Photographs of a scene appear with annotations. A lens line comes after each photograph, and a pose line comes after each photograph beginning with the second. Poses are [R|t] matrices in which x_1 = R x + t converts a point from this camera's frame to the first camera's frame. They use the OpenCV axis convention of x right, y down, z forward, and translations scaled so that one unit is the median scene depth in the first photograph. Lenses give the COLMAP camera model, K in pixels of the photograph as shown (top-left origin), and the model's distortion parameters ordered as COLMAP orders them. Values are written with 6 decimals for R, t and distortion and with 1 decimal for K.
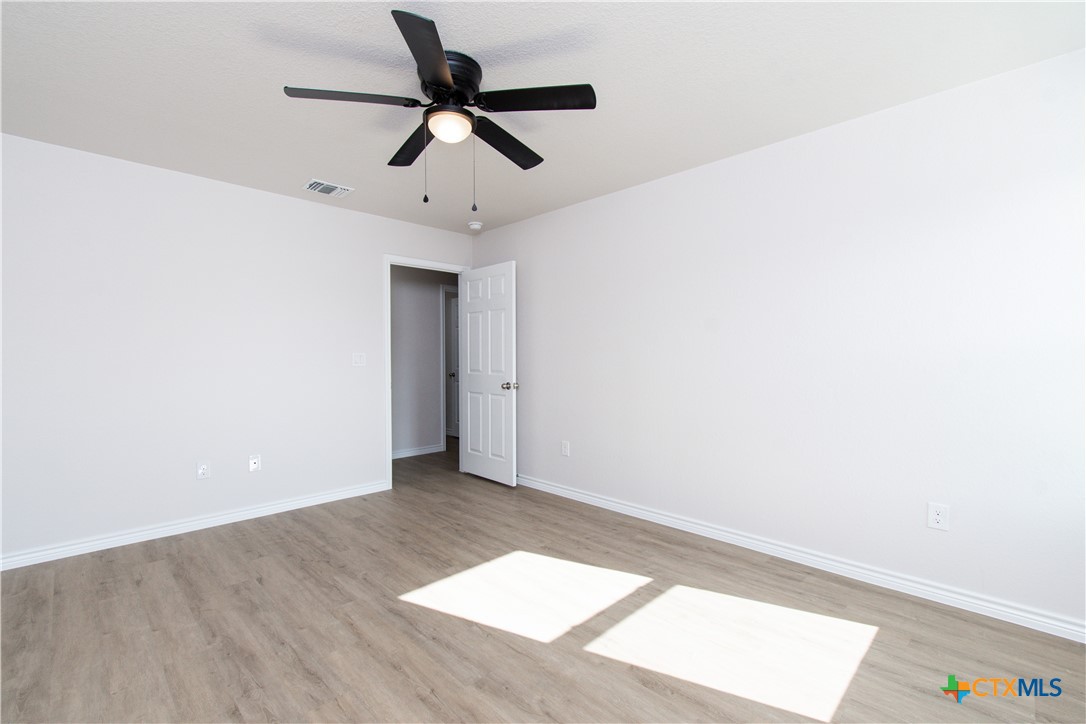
lens RADIAL K [[478.3, 0, 543.0], [0, 478.3, 362.0], [0, 0, 1]] dist [-0.002307, -0.000785]
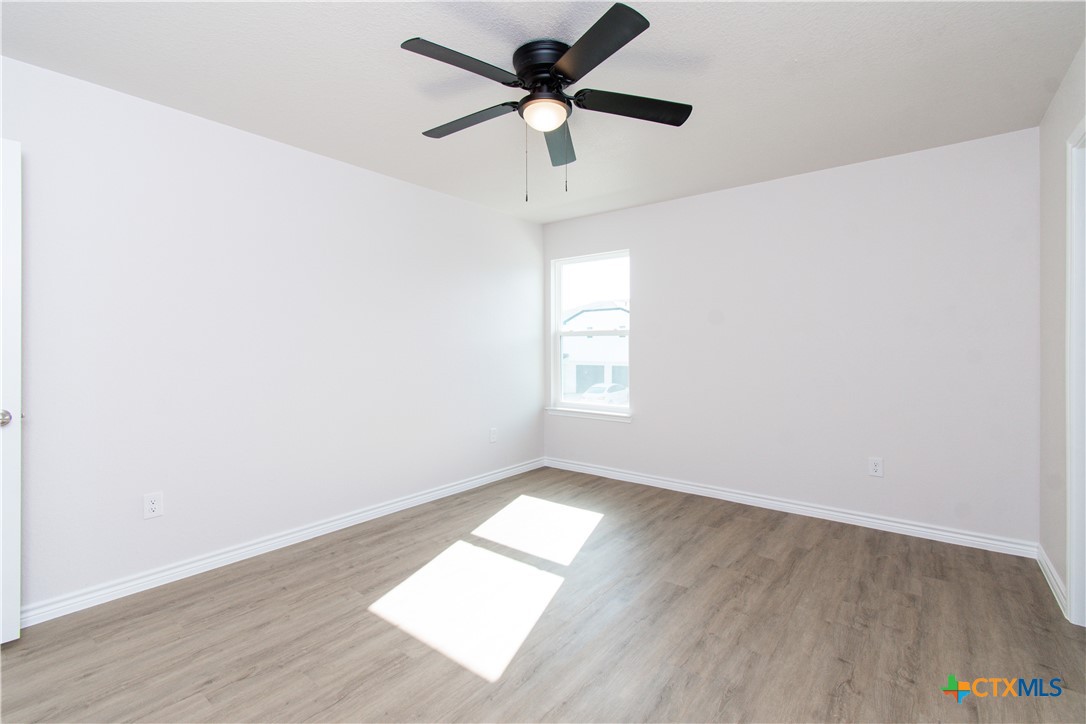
lens RADIAL K [[485.2, 0, 542.1], [0, 485.2, 346.7], [0, 0, 1]] dist [0.001291, -0.000703]
pose [[-0.114361, -0.000274, 0.993439, -0.879302], [0.014097, 0.999899, 0.001899, -0.017968], [-0.993339, 0.014222, -0.114345, 0.839618]]
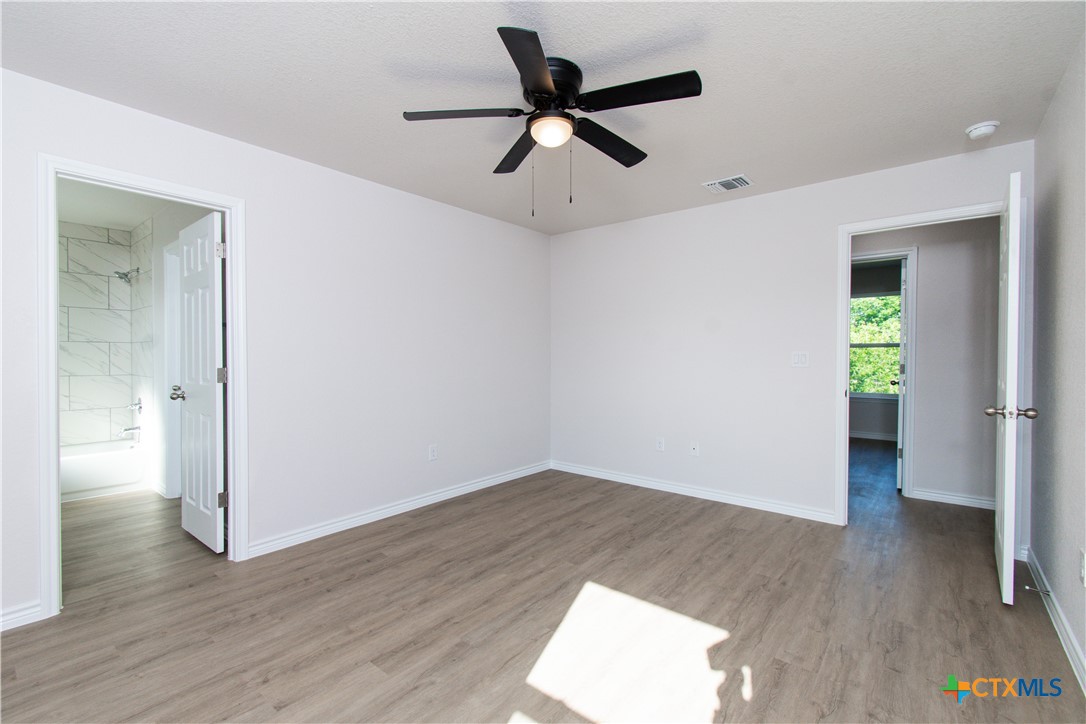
lens RADIAL K [[470.8, 0, 543.0], [0, 470.8, 362.0], [0, 0, 1]] dist [-0.000555, -0.000359]
pose [[0.099424, 0.016506, -0.994908, 0.613702], [-0.013009, 0.999799, 0.015287, -0.014453], [0.994960, 0.011423, 0.099618, 0.658937]]
